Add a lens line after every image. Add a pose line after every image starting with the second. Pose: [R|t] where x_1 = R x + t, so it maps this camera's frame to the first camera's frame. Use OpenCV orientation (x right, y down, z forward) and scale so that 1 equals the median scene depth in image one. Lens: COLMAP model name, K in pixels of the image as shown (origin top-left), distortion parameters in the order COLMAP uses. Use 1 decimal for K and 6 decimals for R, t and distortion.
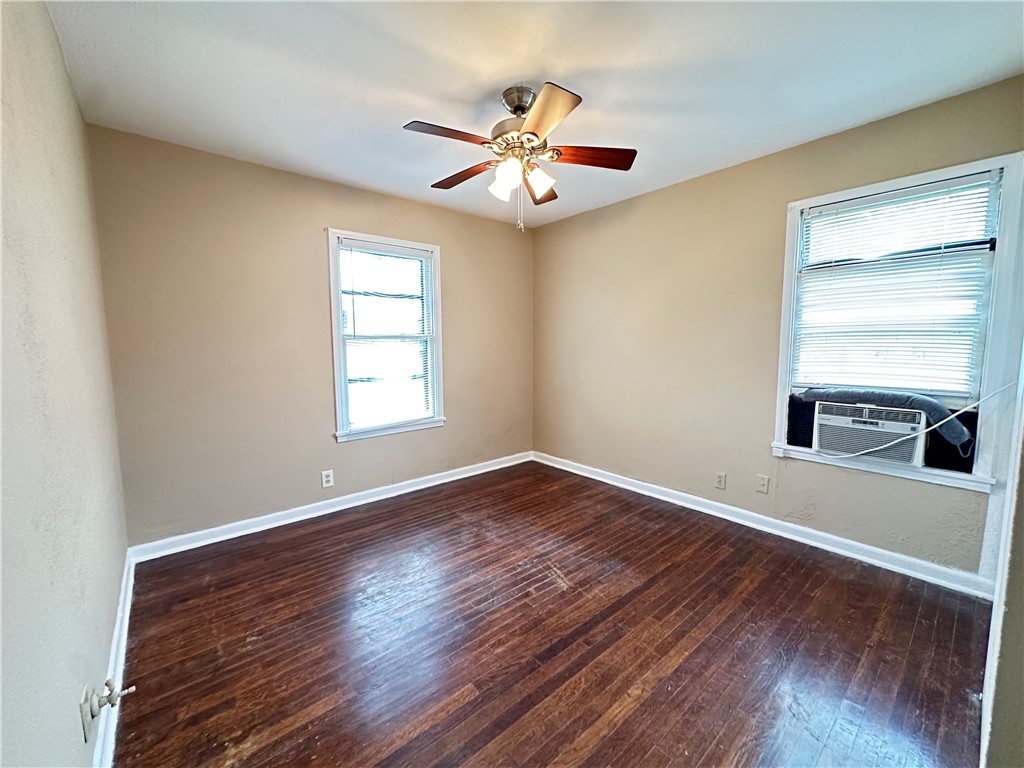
lens RADIAL K [[408.2, 0, 513.2], [0, 408.2, 383.2], [0, 0, 1]] dist [-0.004530, 0.000357]
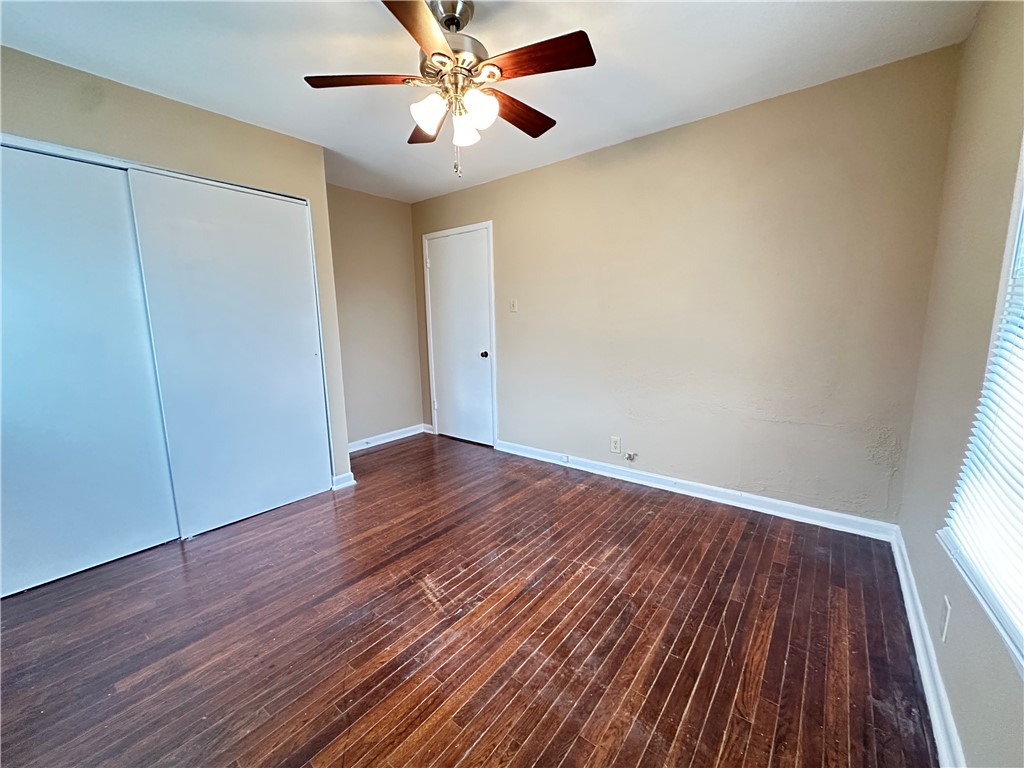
lens RADIAL K [[408.2, 0, 512.9], [0, 408.2, 386.1], [0, 0, 1]] dist [-0.004530, 0.000357]
pose [[-0.980424, 0.058887, -0.187883, 0.075949], [0.009094, 0.966754, 0.255545, -0.151710], [0.196685, 0.248834, -0.948365, 1.660012]]
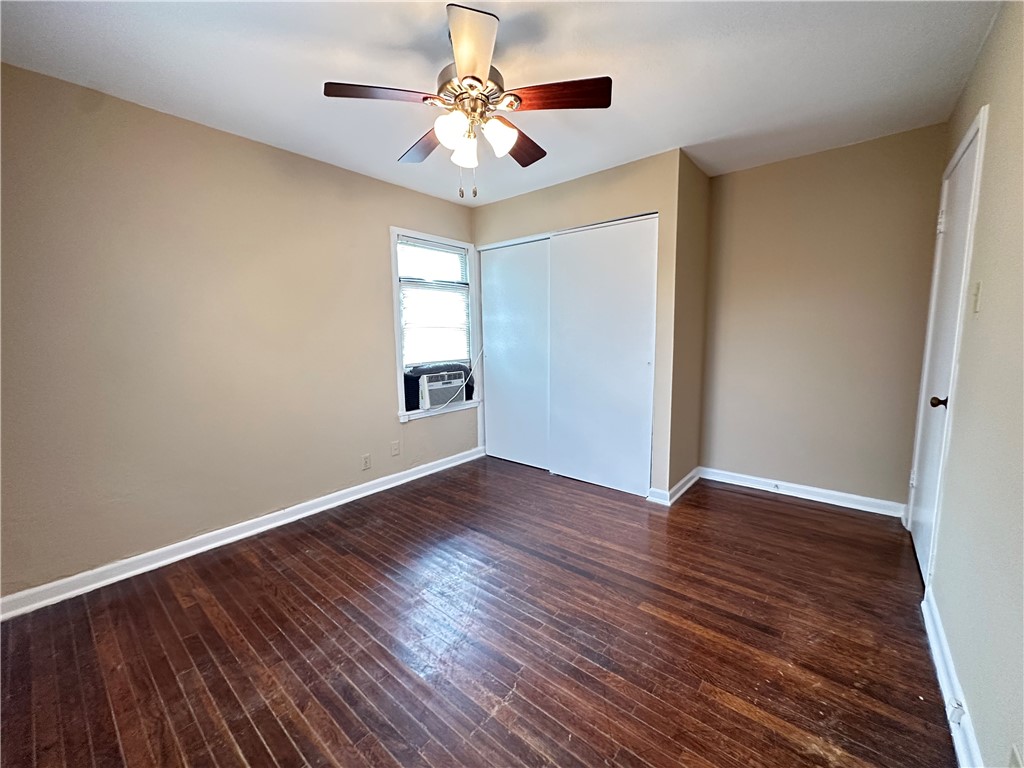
lens RADIAL K [[408.2, 0, 511.7], [0, 408.2, 384.4], [0, 0, 1]] dist [-0.004530, 0.000357]
pose [[-0.165954, -0.113140, 0.979622, -0.760274], [0.111327, 0.984897, 0.132608, -0.083856], [-0.979829, 0.131066, -0.150852, 0.958039]]
